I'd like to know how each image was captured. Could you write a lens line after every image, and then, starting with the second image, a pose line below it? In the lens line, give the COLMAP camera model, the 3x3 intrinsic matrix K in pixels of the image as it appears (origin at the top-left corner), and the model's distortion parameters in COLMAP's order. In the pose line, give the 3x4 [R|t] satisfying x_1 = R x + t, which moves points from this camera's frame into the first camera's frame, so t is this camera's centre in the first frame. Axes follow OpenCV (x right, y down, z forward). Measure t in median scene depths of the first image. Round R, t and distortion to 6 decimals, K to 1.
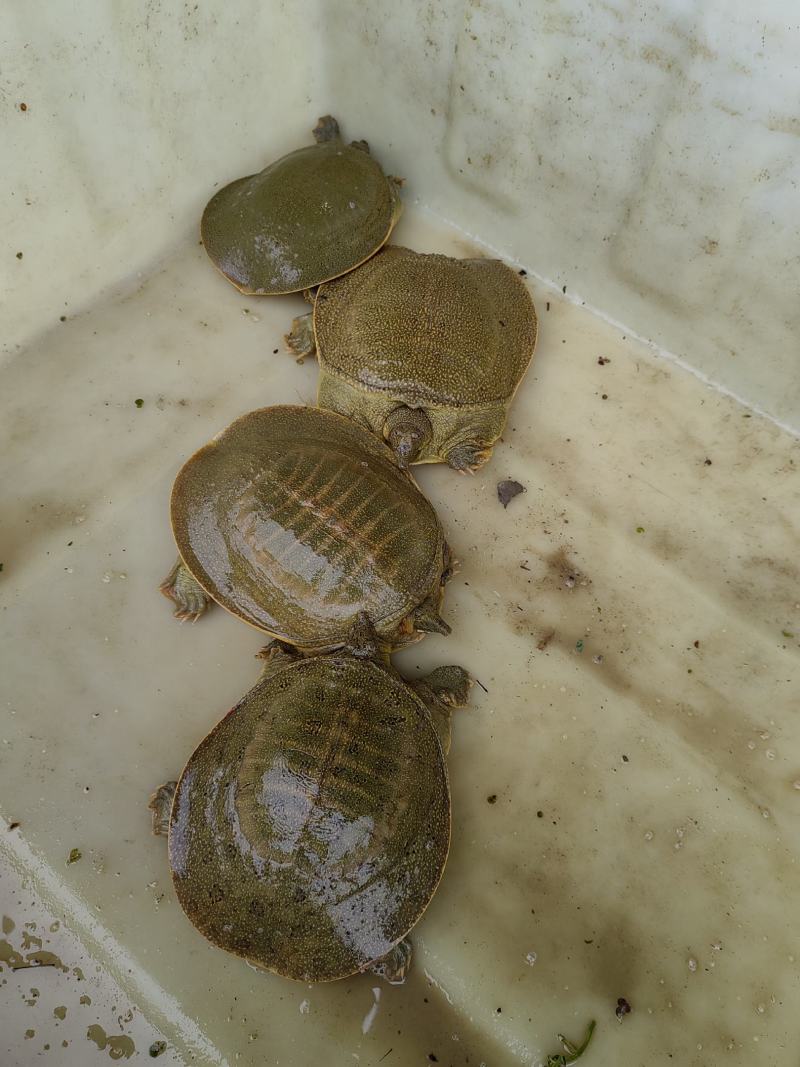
lens RADIAL K [[834.7, 0, 399.1], [0, 834.7, 533.8], [0, 0, 1]] dist [0.033259, -0.032533]
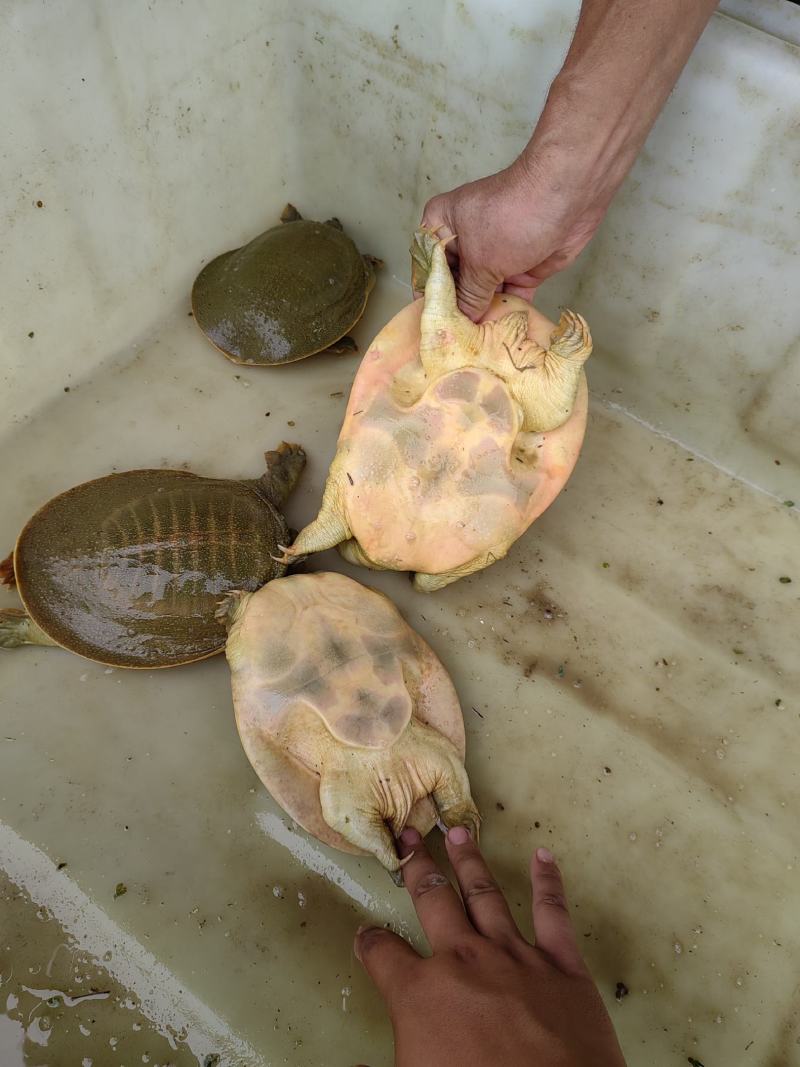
lens RADIAL K [[834.7, 0, 402.0], [0, 834.7, 530.7], [0, 0, 1]] dist [0.033259, -0.032533]
pose [[0.996197, -0.037674, 0.078568, -0.071710], [0.040949, 0.998341, -0.040488, -0.016698], [-0.076912, 0.043552, 0.996086, -0.101558]]
